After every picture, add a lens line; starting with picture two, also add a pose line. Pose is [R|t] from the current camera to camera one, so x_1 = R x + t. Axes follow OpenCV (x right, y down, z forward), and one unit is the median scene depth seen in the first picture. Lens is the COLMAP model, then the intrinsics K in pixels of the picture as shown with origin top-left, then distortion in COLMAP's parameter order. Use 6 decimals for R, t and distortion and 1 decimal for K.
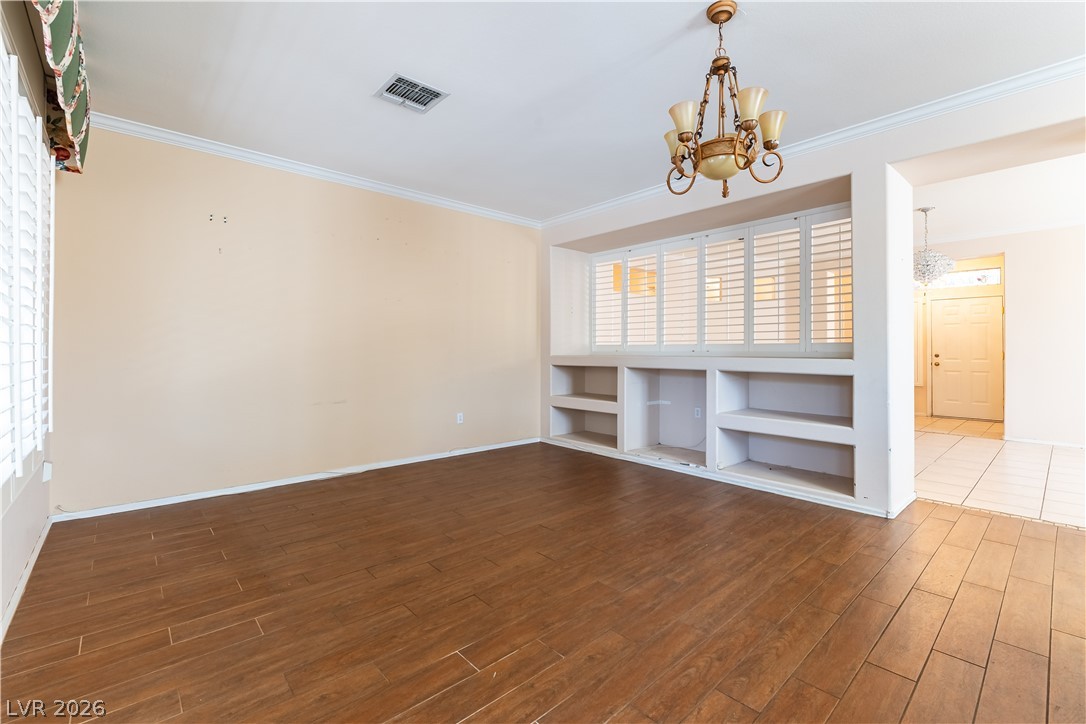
lens RADIAL K [[470.0, 0, 554.5], [0, 470.0, 350.1], [0, 0, 1]] dist [0.006190, -0.002848]
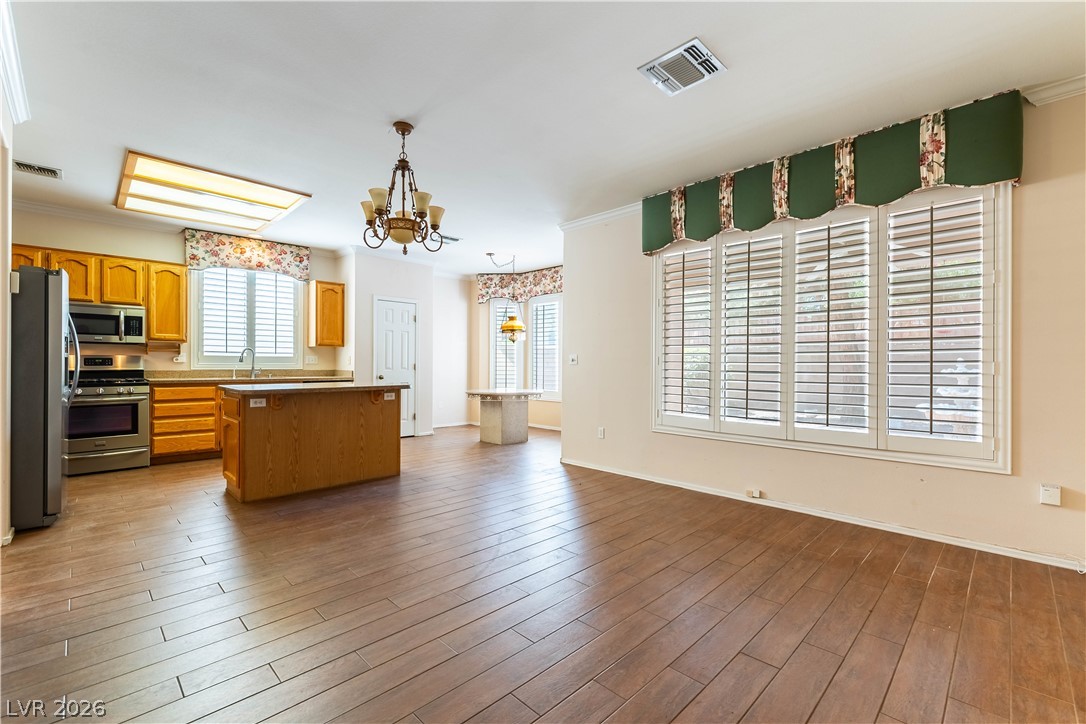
lens RADIAL K [[470.0, 0, 546.7], [0, 470.0, 360.3], [0, 0, 1]] dist [0.006190, -0.002848]
pose [[-0.999187, -0.010153, -0.039008, -0.025492], [-0.009766, 0.999901, -0.010097, 0.005151], [0.039107, -0.009708, -0.999188, 1.646490]]
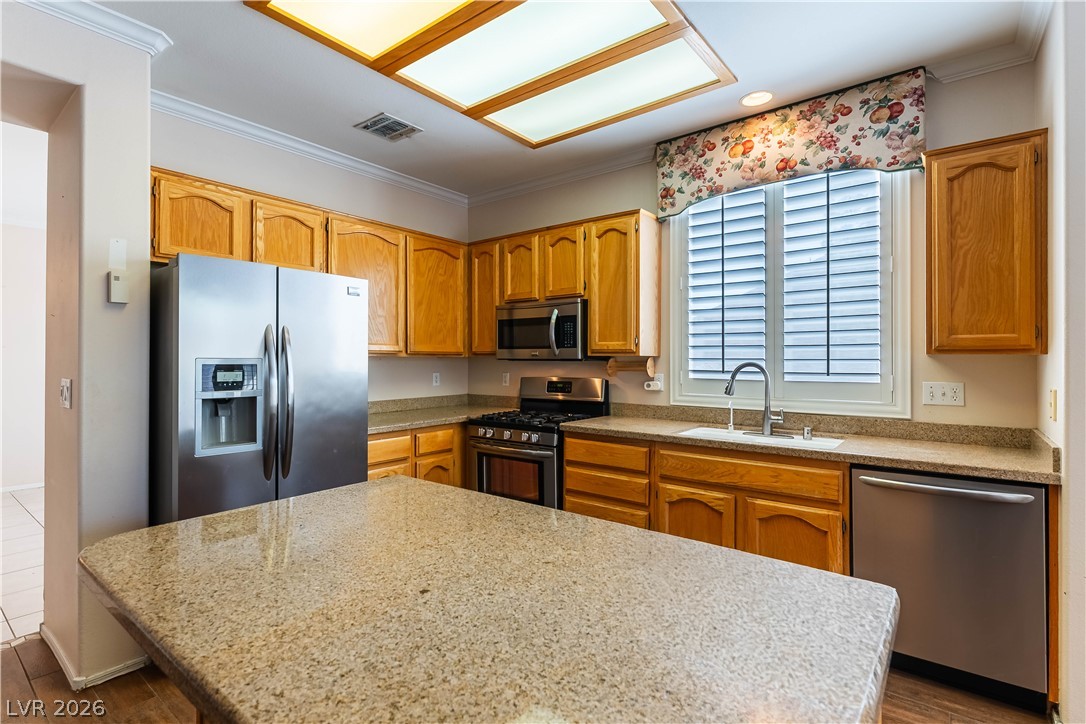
lens RADIAL K [[520.1, 0, 526.9], [0, 520.1, 361.6], [0, 0, 1]] dist [-0.000291, 0.000277]
pose [[-0.145540, -0.010620, 0.989295, 0.243162], [-0.004207, 0.999940, 0.010115, -0.060292], [-0.989343, -0.002690, -0.145575, 0.264642]]
